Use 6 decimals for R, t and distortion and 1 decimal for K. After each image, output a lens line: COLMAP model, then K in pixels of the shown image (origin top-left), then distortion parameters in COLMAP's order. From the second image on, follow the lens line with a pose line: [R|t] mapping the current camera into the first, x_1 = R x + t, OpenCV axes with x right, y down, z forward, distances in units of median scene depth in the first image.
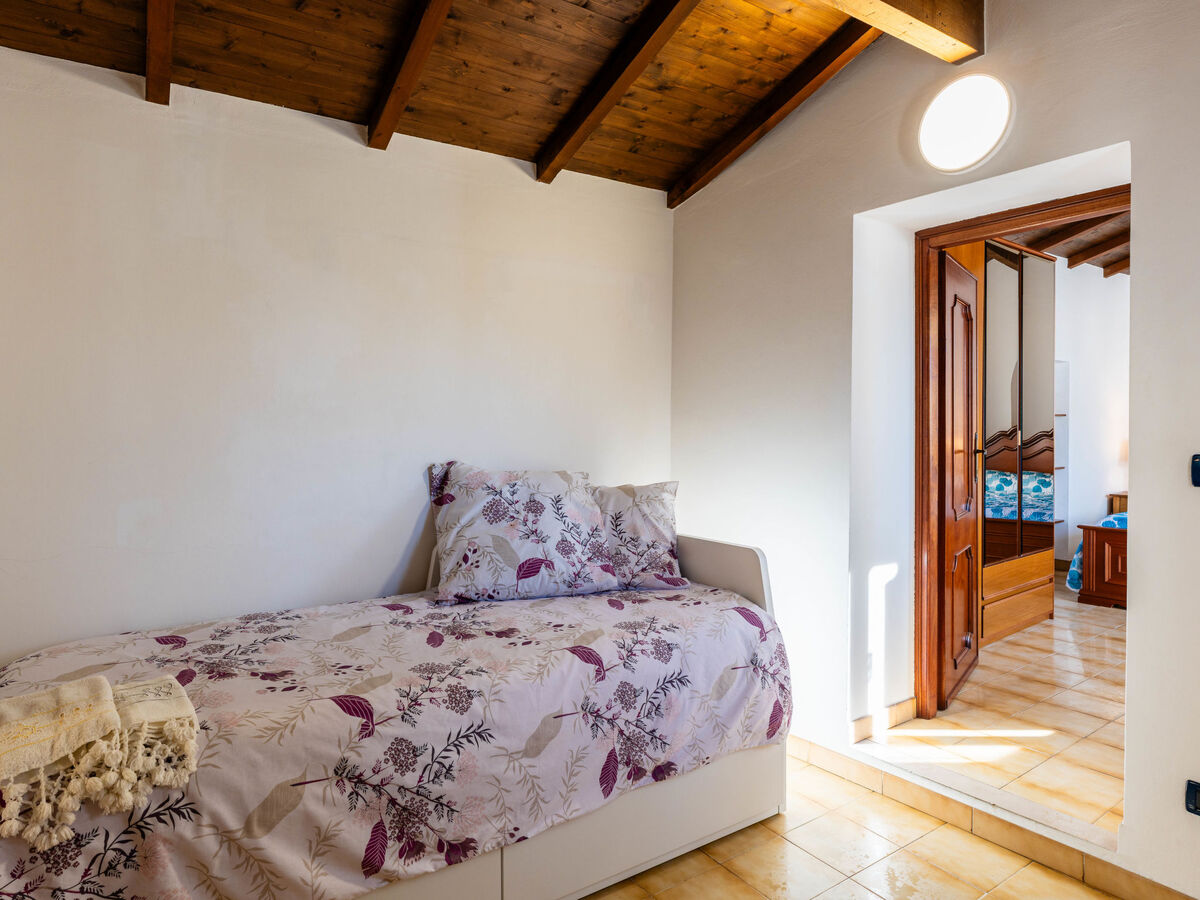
lens RADIAL K [[710.6, 0, 593.5], [0, 710.6, 433.9], [0, 0, 1]] dist [-0.005863, 0.001743]
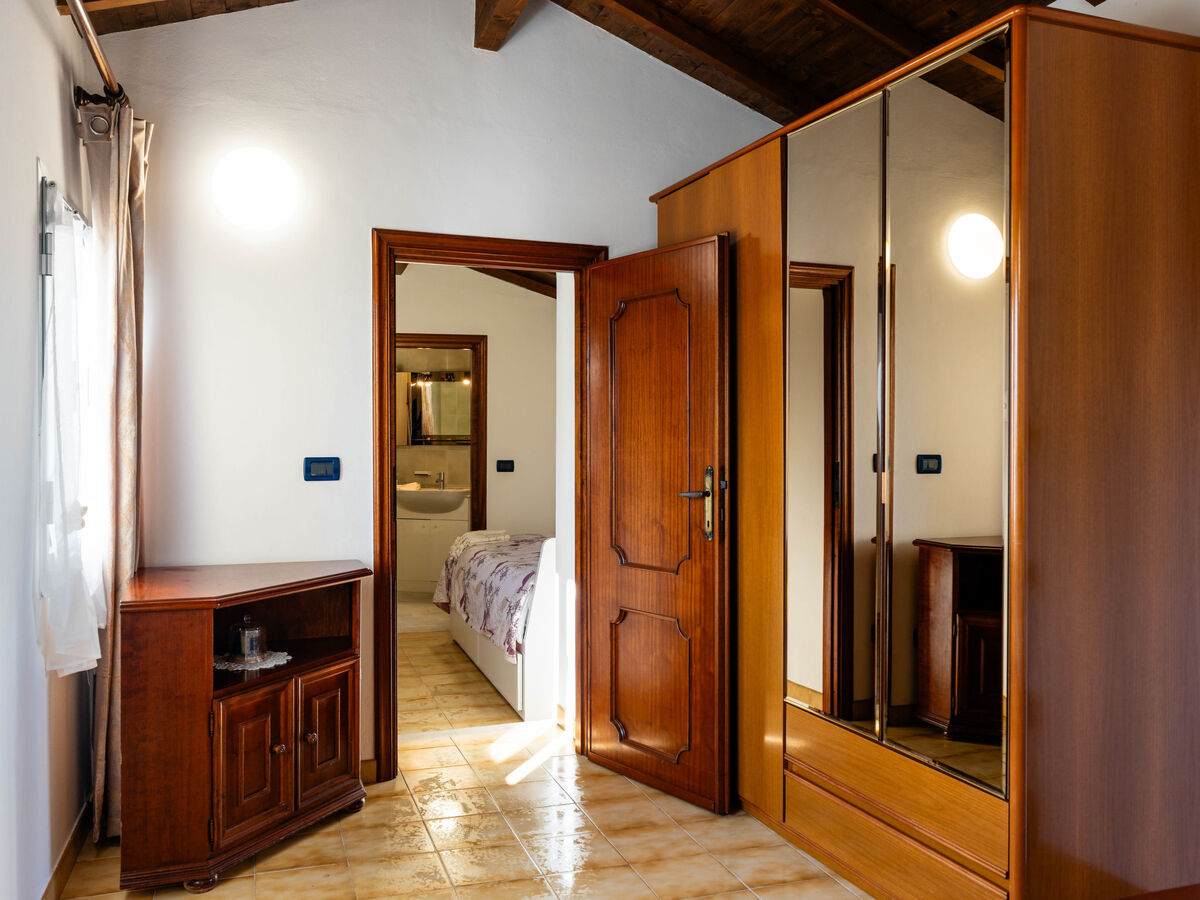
lens RADIAL K [[1028.8, 0, 602.1], [0, 1028.8, 440.2], [0, 0, 1]] dist [0.000870, -0.001338]
pose [[-0.269543, 0.007855, -0.962956, 2.073849], [-0.009391, 0.999898, 0.010785, -0.049181], [0.962943, 0.011950, -0.269442, 1.599456]]
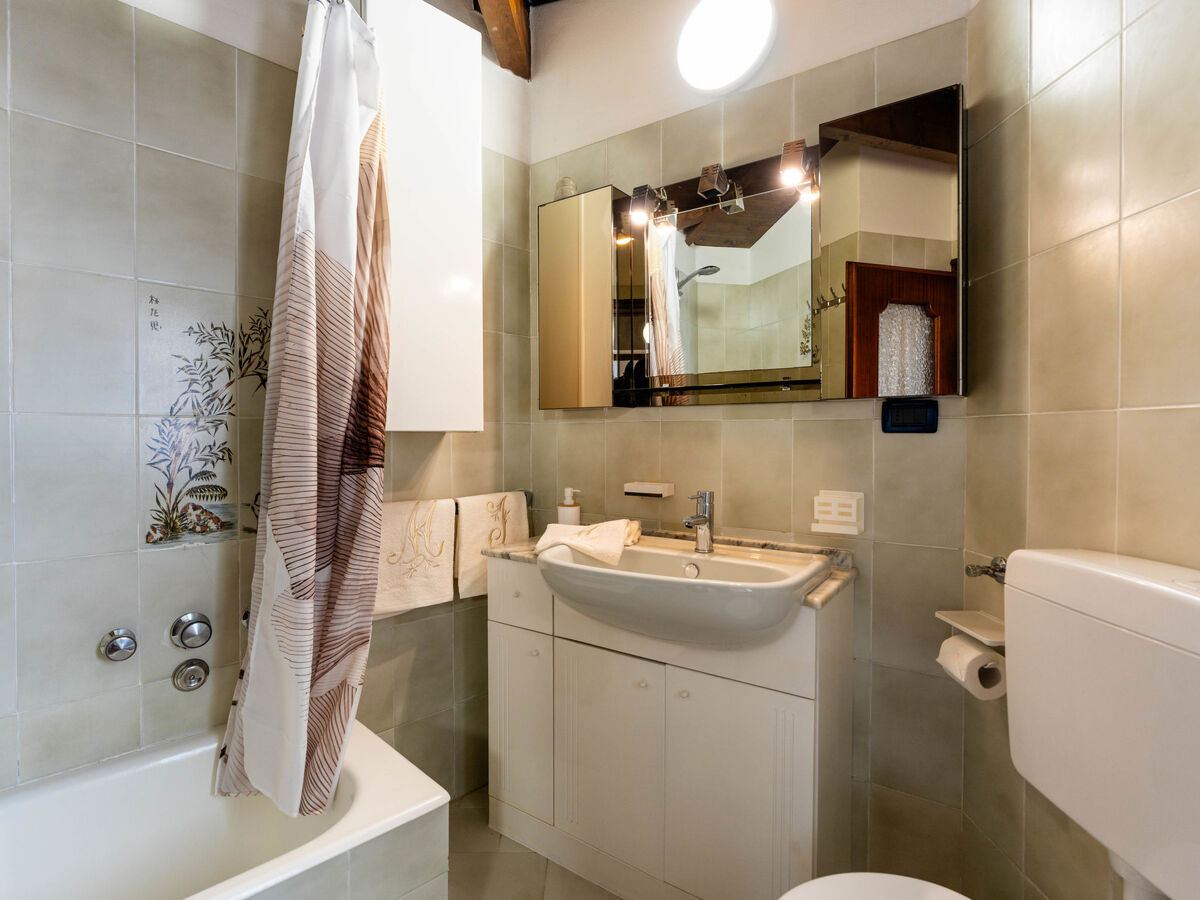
lens RADIAL K [[605.9, 0, 586.1], [0, 605.9, 447.4], [0, 0, 1]] dist [-0.005355, 0.000646]
pose [[-0.567534, 0.022391, -0.823045, -0.672351], [-0.003518, 0.999555, 0.029619, 0.042850], [0.823342, 0.019705, -0.567203, 0.334901]]
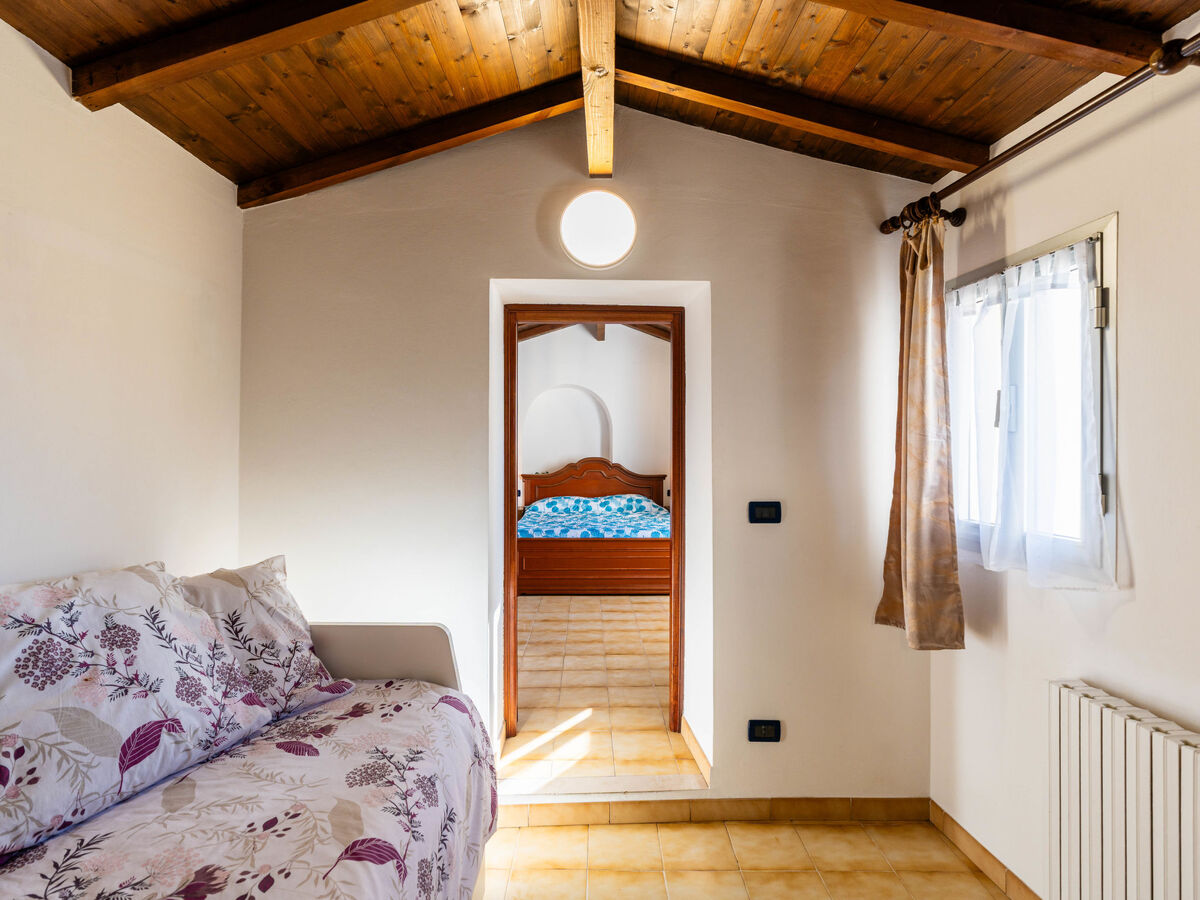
lens RADIAL K [[605.9, 0, 586.1], [0, 605.9, 447.4], [0, 0, 1]] dist [-0.005355, 0.000646]
pose [[0.571891, 0.005629, 0.820310, -0.292779], [0.006108, 0.999920, -0.011120, -0.052883], [-0.820307, 0.011370, 0.571811, 0.396107]]
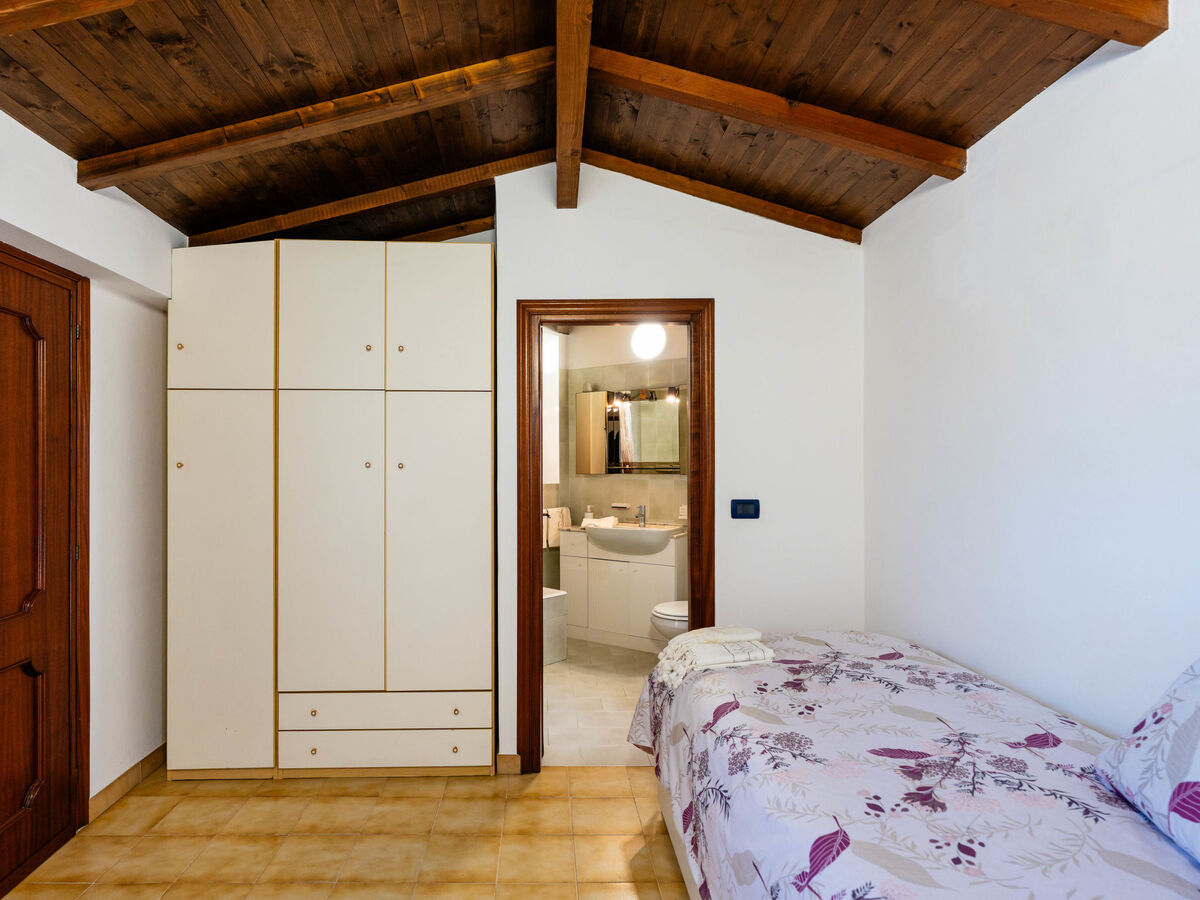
lens RADIAL K [[623.5, 0, 551.8], [0, 623.5, 462.4], [0, 0, 1]] dist [-0.001735, 0.001228]
pose [[-0.541149, 0.000936, -0.840926, 0.462809], [-0.003398, 0.999989, 0.003300, -0.026505], [0.840920, 0.004643, -0.541140, 0.865899]]
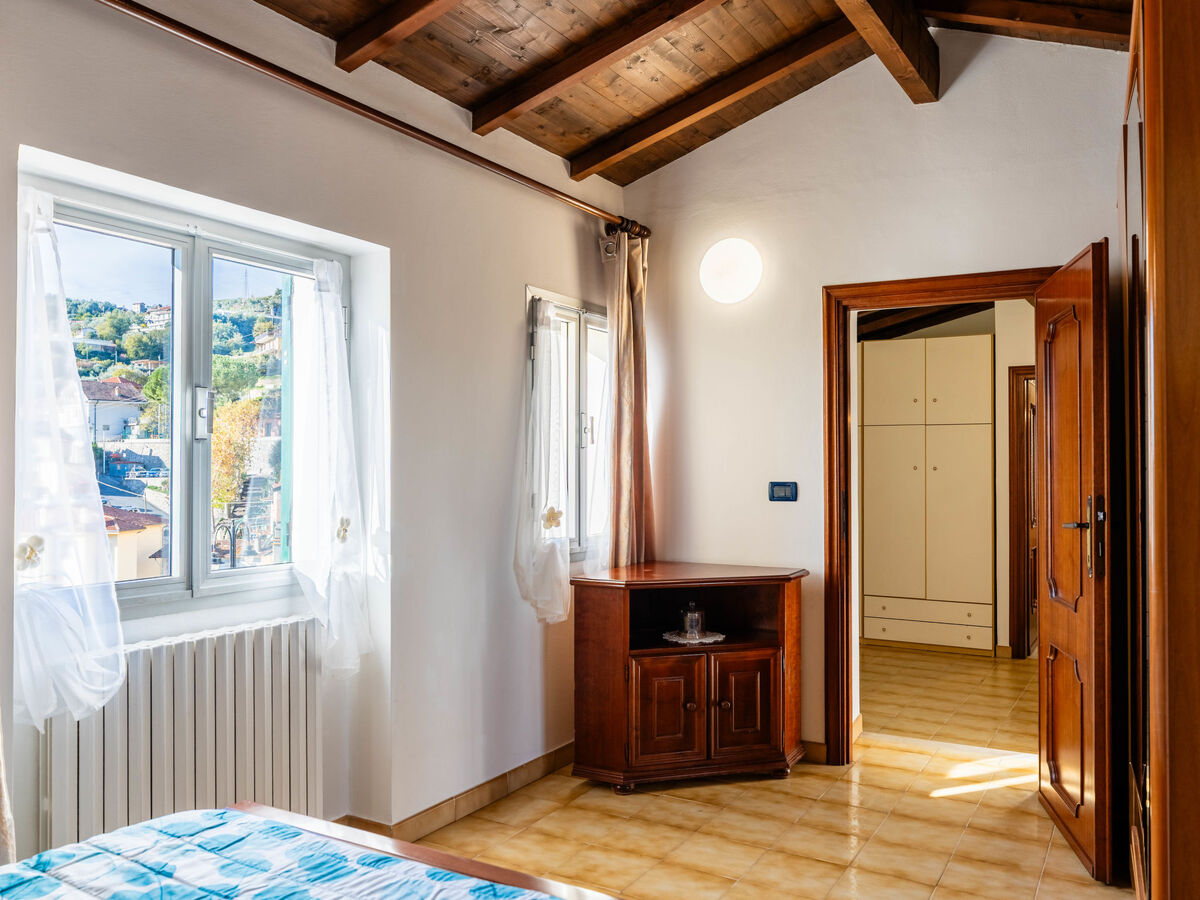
lens RADIAL K [[942.0, 0, 601.8], [0, 942.0, 453.9], [0, 0, 1]] dist [-0.003355, -0.001199]
pose [[-0.906507, -0.002977, -0.422181, 1.743405], [-0.001152, 0.999989, -0.004577, -0.045808], [0.422190, -0.003663, -0.906500, 2.148285]]
